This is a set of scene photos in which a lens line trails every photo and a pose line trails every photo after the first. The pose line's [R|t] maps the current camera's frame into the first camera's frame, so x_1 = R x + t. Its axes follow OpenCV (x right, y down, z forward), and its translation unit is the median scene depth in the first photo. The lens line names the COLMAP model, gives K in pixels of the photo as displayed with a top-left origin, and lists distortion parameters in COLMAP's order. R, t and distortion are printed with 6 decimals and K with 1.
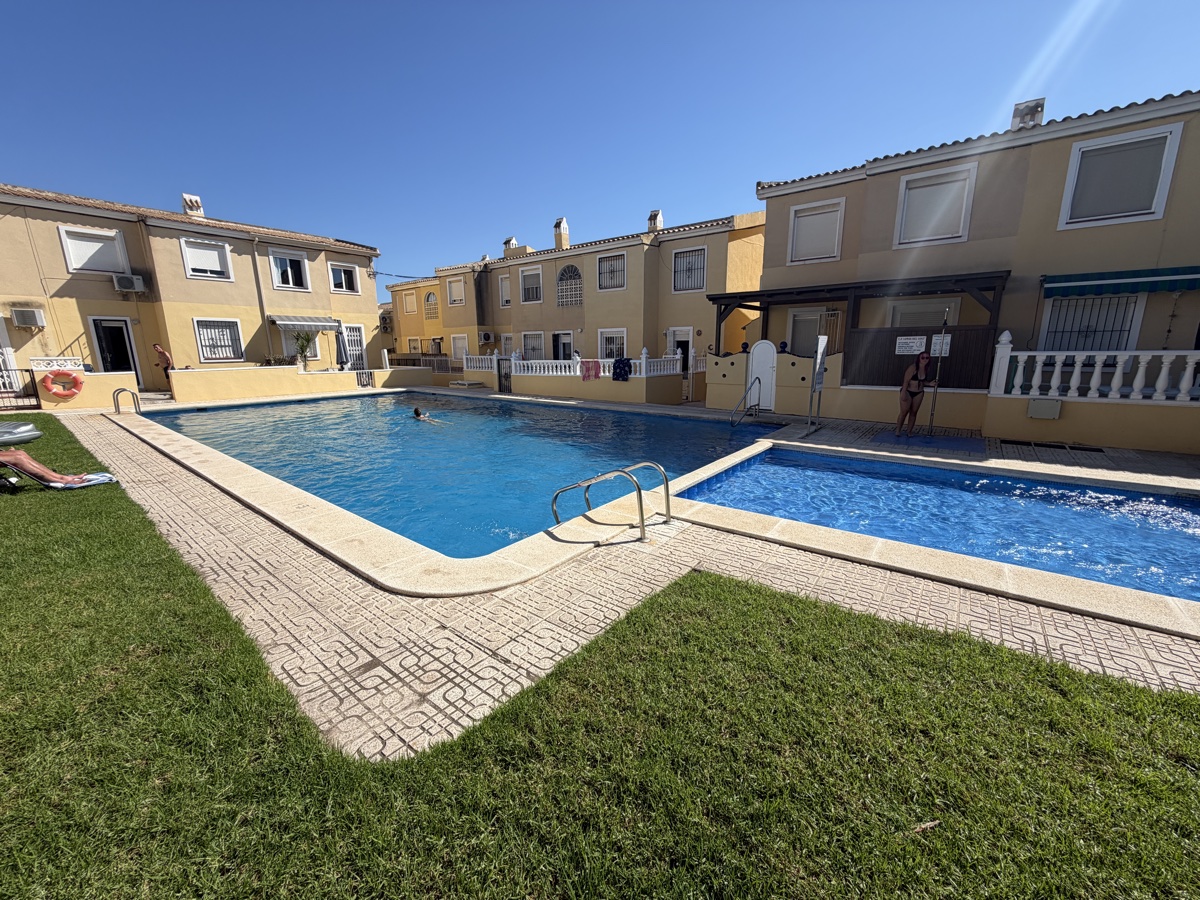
lens RADIAL K [[479.8, 0, 592.7], [0, 479.8, 448.9], [0, 0, 1]] dist [-0.000451, 0.000585]
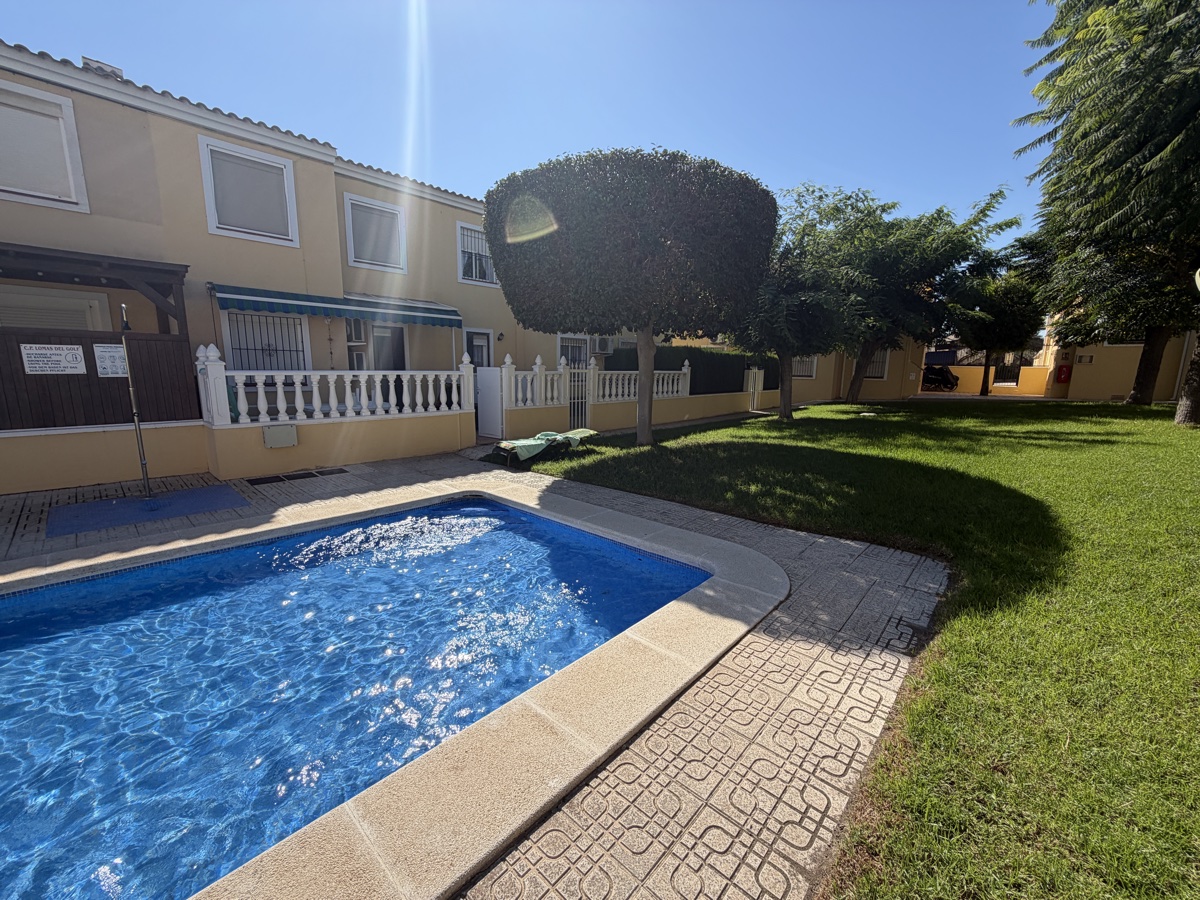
lens RADIAL K [[479.8, 0, 593.2], [0, 479.8, 450.9], [0, 0, 1]] dist [-0.000451, 0.000585]
pose [[0.086351, -0.159384, 0.983433, 0.146362], [0.192807, 0.971131, 0.140461, -0.080114], [-0.977430, 0.177484, 0.114589, 0.397302]]
